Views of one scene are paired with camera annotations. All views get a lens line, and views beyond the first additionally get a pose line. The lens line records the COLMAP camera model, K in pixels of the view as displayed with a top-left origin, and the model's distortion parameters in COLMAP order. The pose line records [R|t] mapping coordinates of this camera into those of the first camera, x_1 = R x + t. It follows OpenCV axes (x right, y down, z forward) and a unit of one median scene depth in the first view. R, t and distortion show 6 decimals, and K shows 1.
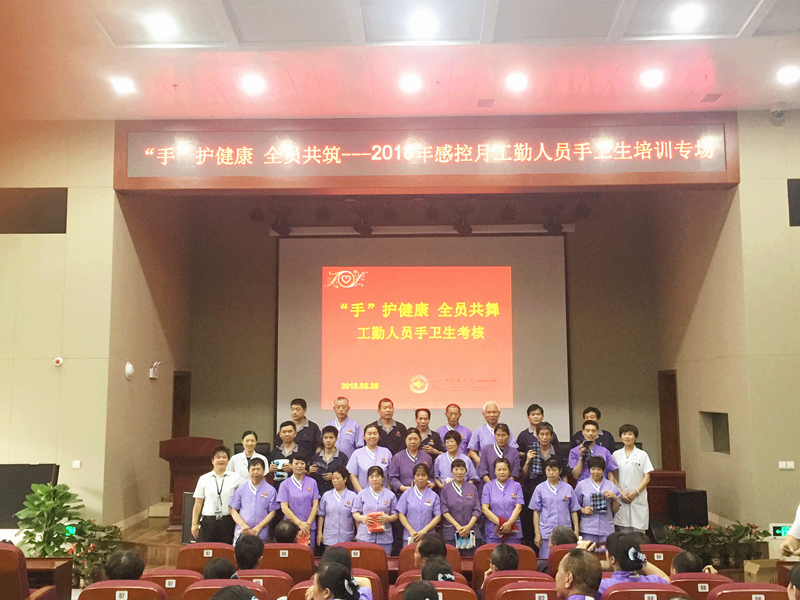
lens RADIAL K [[881.8, 0, 404.9], [0, 881.8, 302.8], [0, 0, 1]] dist [0.035216, 0.000000]
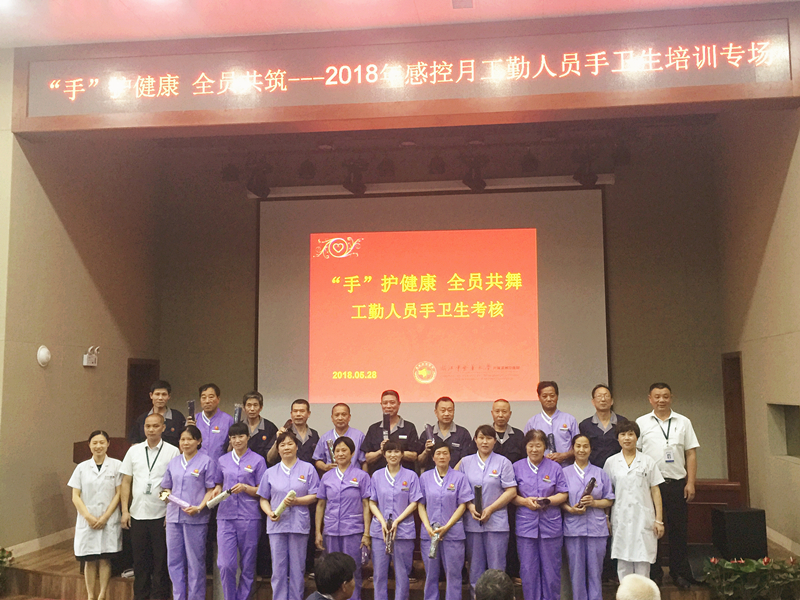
lens RADIAL K [[928.3, 0, 399.4], [0, 928.3, 298.4], [0, 0, 1]] dist [0.050741, 0.000000]
pose [[0.995563, -0.014201, -0.093017, 0.101582], [0.014676, 0.999882, 0.004430, 0.025320], [0.092943, -0.005776, 0.995655, 0.176282]]
